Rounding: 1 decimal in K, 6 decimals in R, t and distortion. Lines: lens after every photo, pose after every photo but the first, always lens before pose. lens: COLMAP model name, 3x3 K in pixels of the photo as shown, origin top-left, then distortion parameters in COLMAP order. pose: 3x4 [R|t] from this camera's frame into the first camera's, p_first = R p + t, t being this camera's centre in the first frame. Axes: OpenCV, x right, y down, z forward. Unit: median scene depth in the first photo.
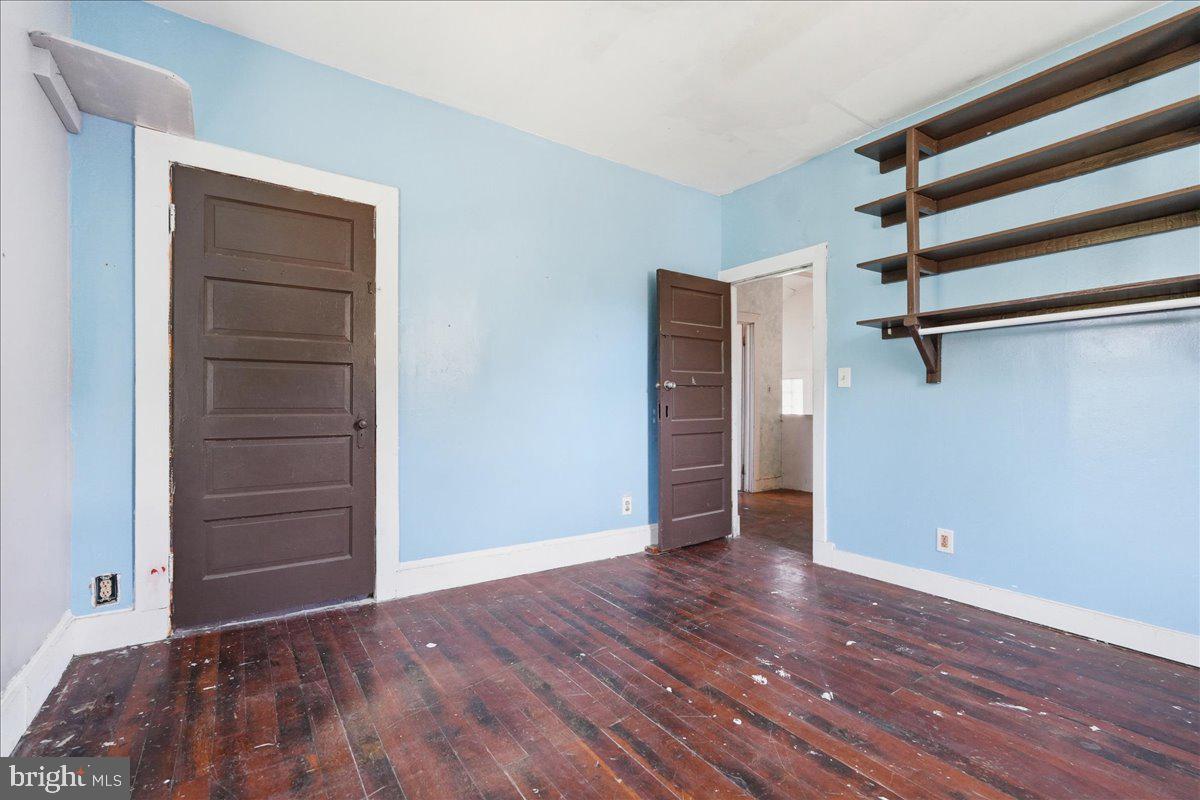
lens RADIAL K [[540.4, 0, 600.0], [0, 540.4, 400.0], [0, 0, 1]] dist [-0.000597, -0.000209]
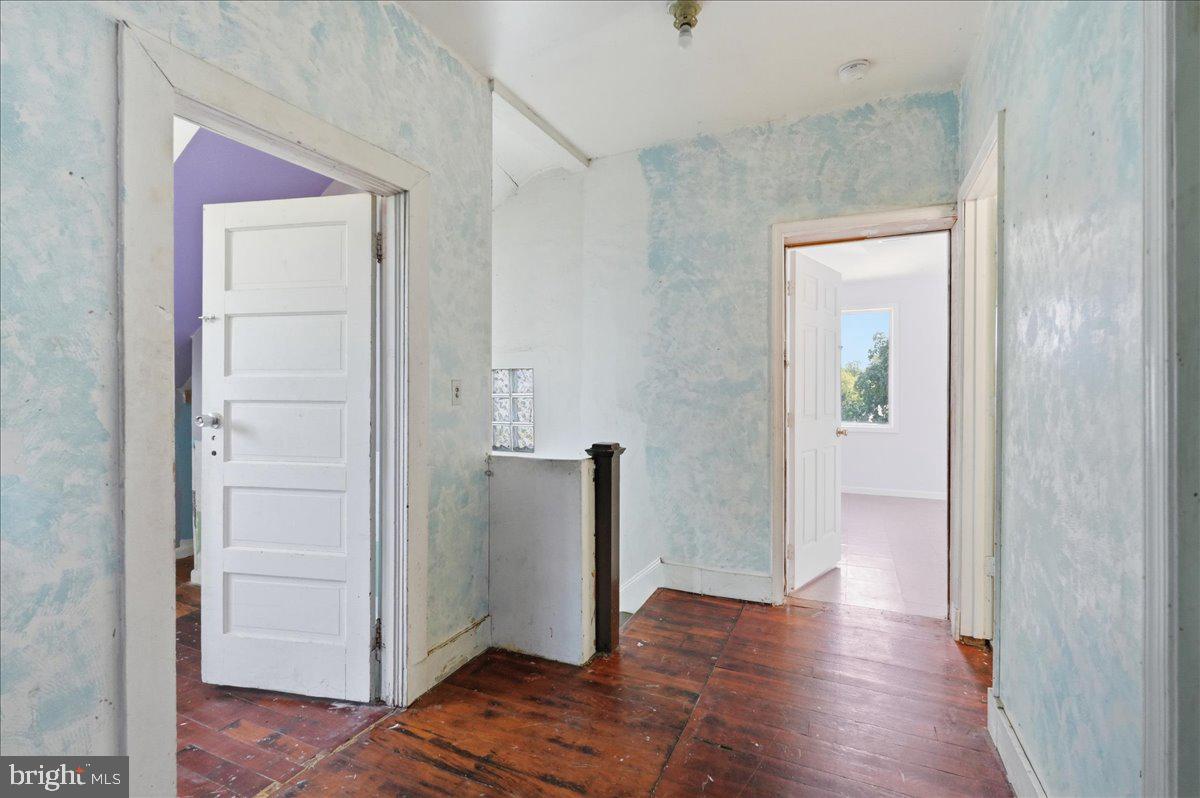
lens RADIAL K [[540.4, 0, 600.0], [0, 540.4, 399.0], [0, 0, 1]] dist [-0.000597, -0.000209]
pose [[0.867152, -0.001255, 0.498042, 0.400851], [0.000647, 0.999999, 0.001395, -0.029076], [-0.498043, -0.000888, 0.867152, 1.184029]]
